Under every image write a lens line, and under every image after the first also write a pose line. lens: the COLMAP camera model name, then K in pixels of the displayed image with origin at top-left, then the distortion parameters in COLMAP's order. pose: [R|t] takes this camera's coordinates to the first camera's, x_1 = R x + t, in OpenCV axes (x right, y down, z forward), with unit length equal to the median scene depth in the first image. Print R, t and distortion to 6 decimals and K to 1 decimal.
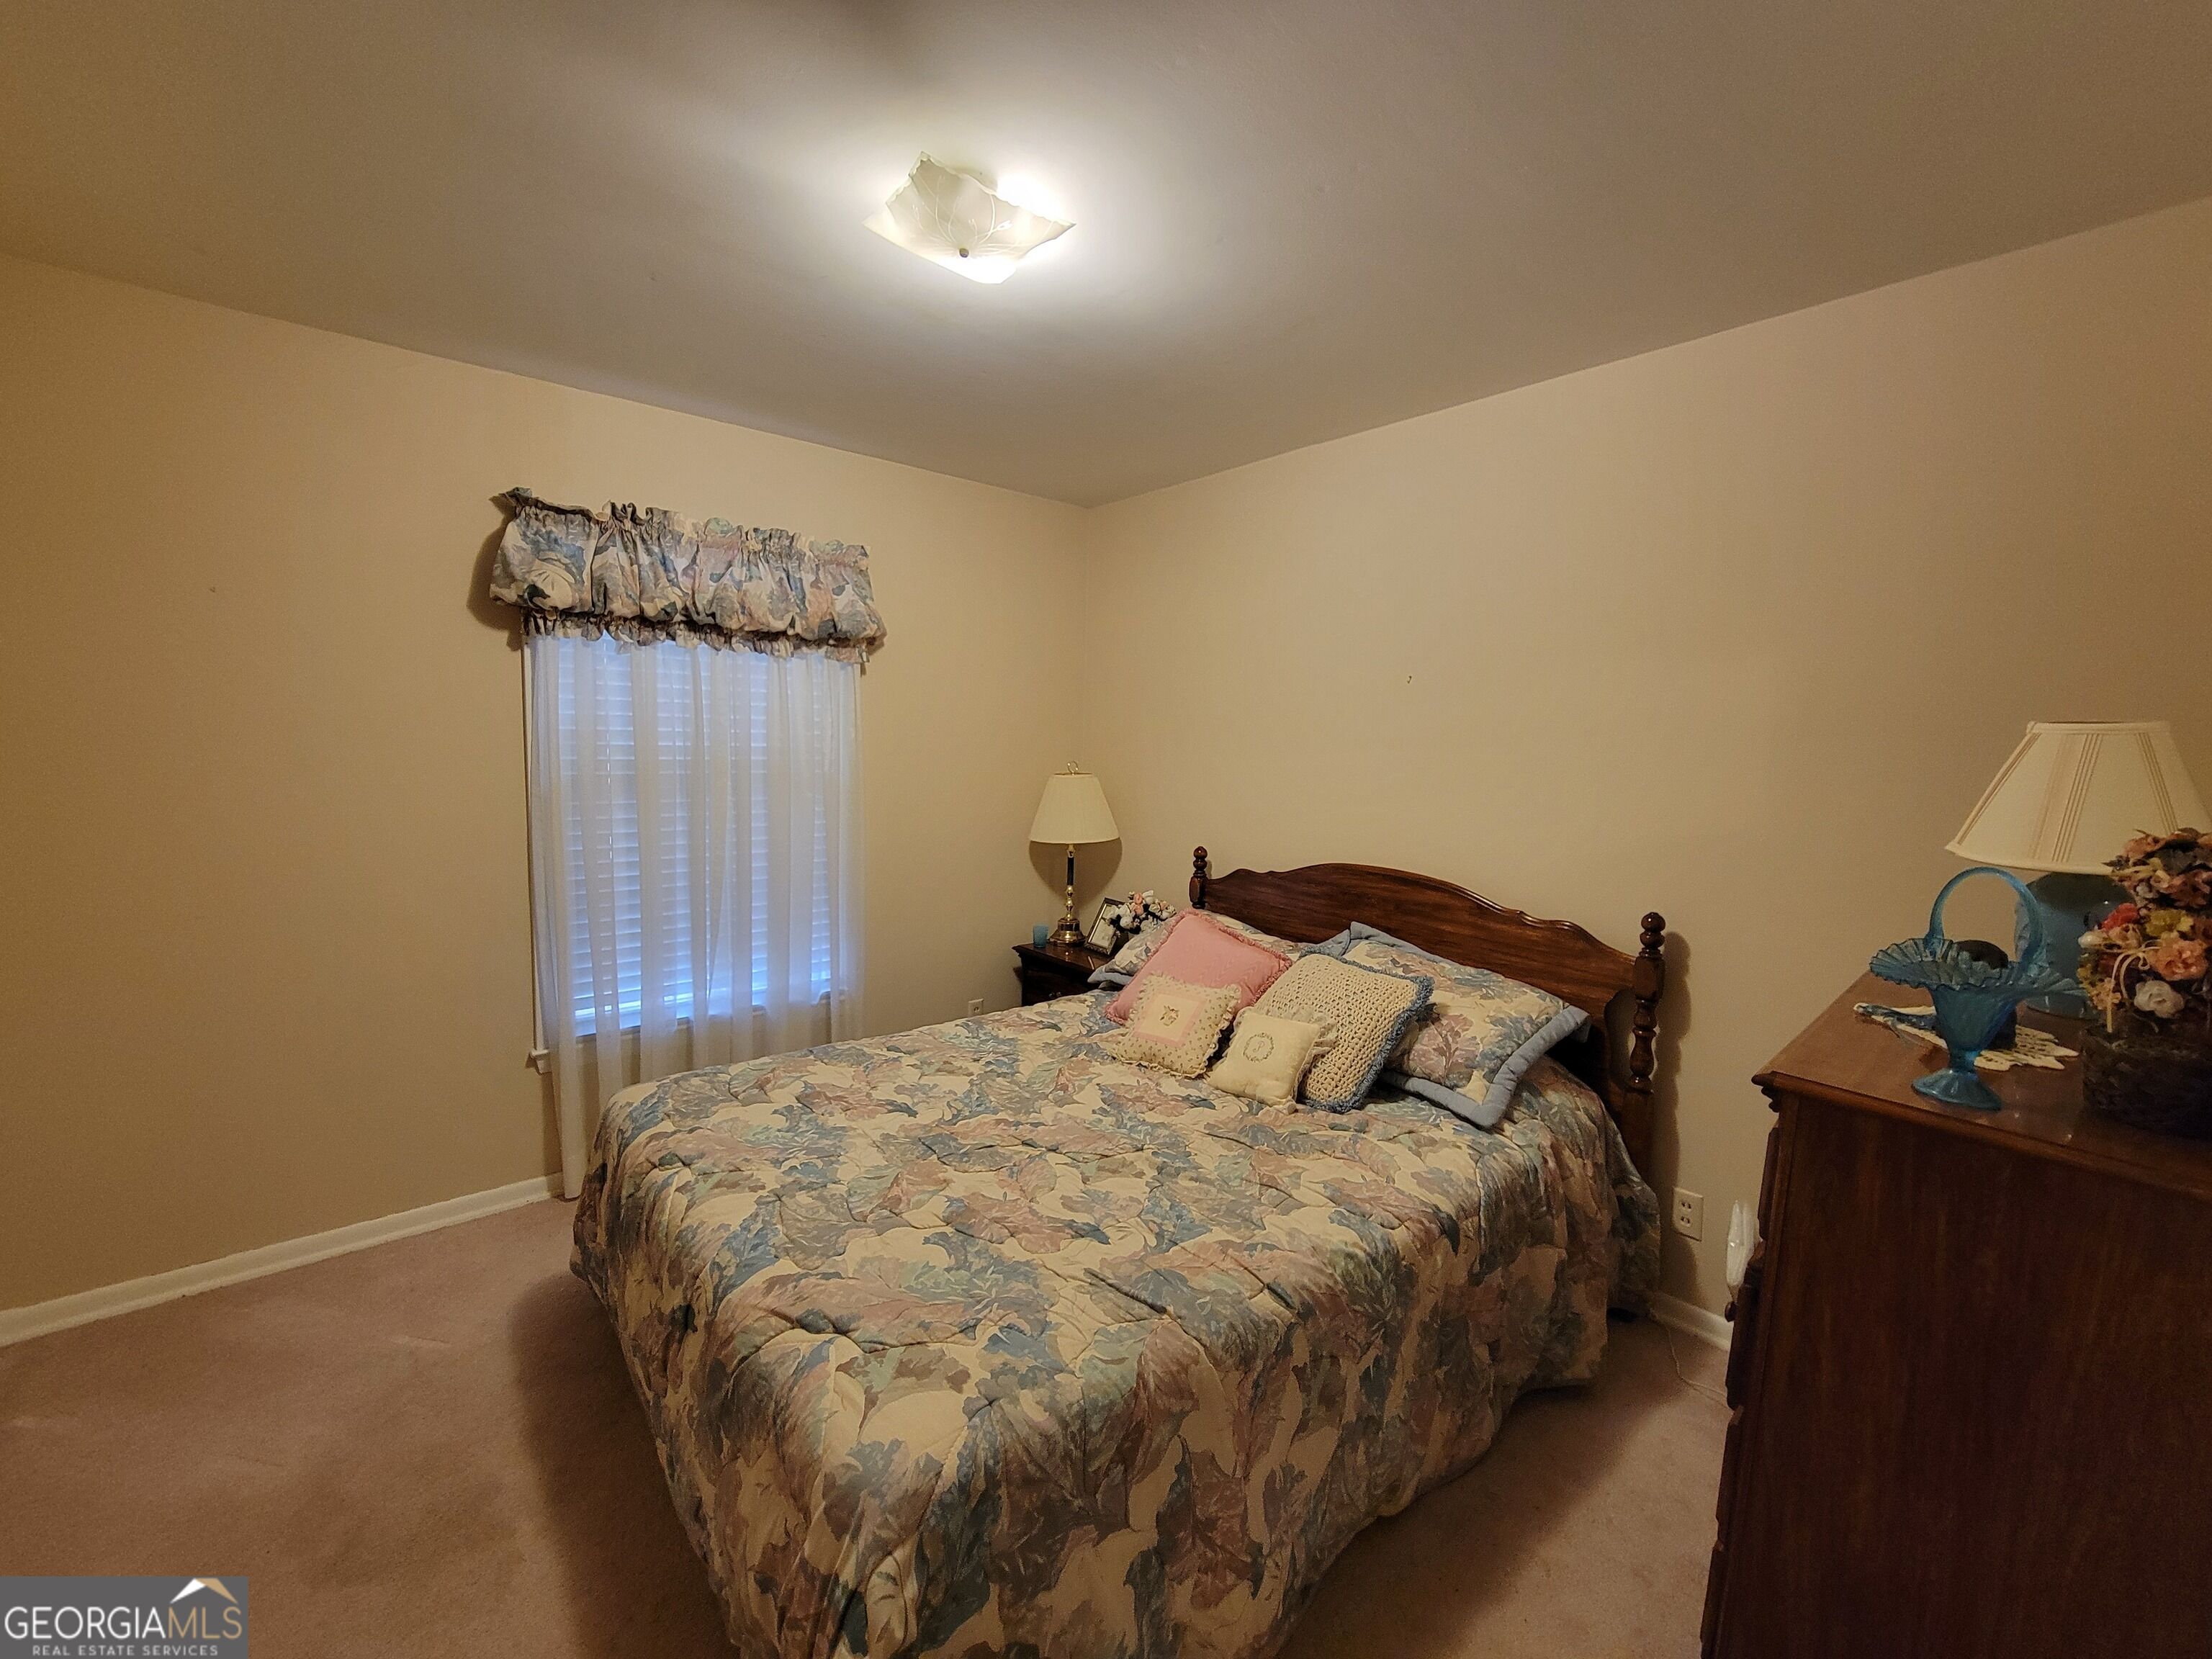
lens RADIAL K [[908.3, 0, 1102.2], [0, 908.3, 819.2], [0, 0, 1]] dist [0.000912, -0.000344]
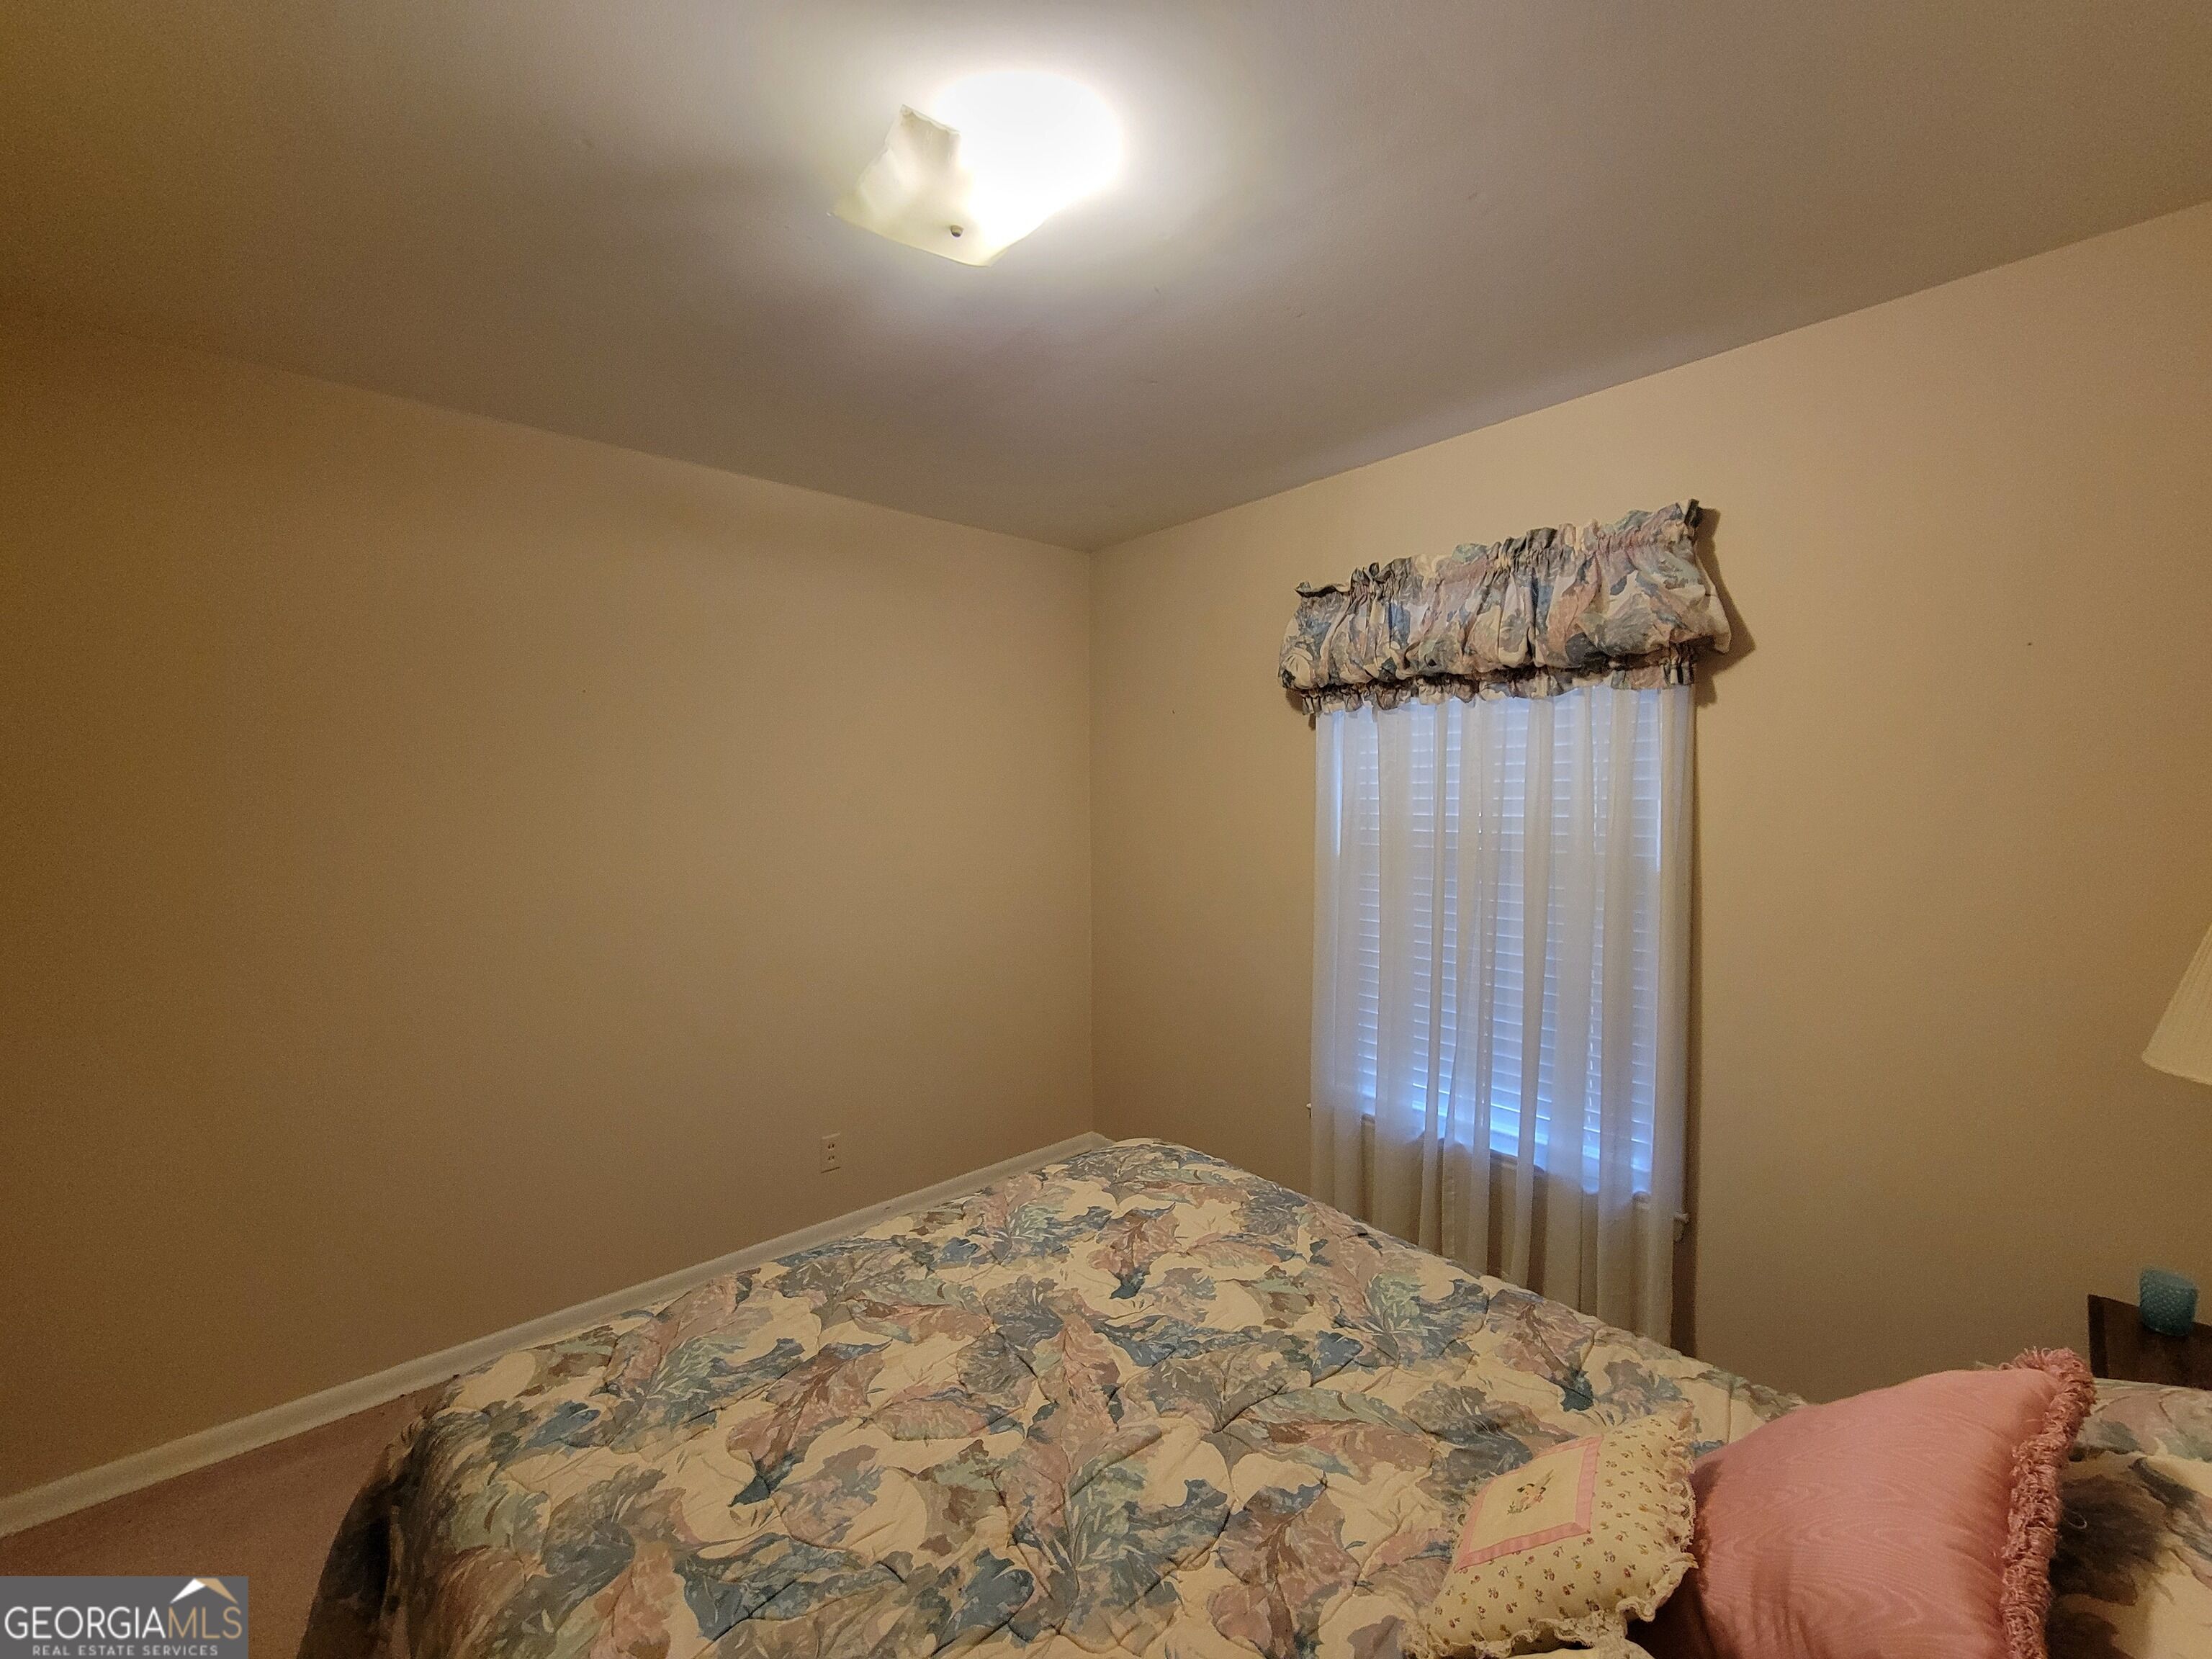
lens RADIAL K [[908.3, 0, 1102.2], [0, 908.3, 819.2], [0, 0, 1]] dist [0.000912, -0.000344]
pose [[0.029598, 0.000111, -0.999562, 0.433715], [-0.087798, 0.996135, -0.002489, -0.054398], [0.995698, 0.087833, 0.029494, 0.727094]]
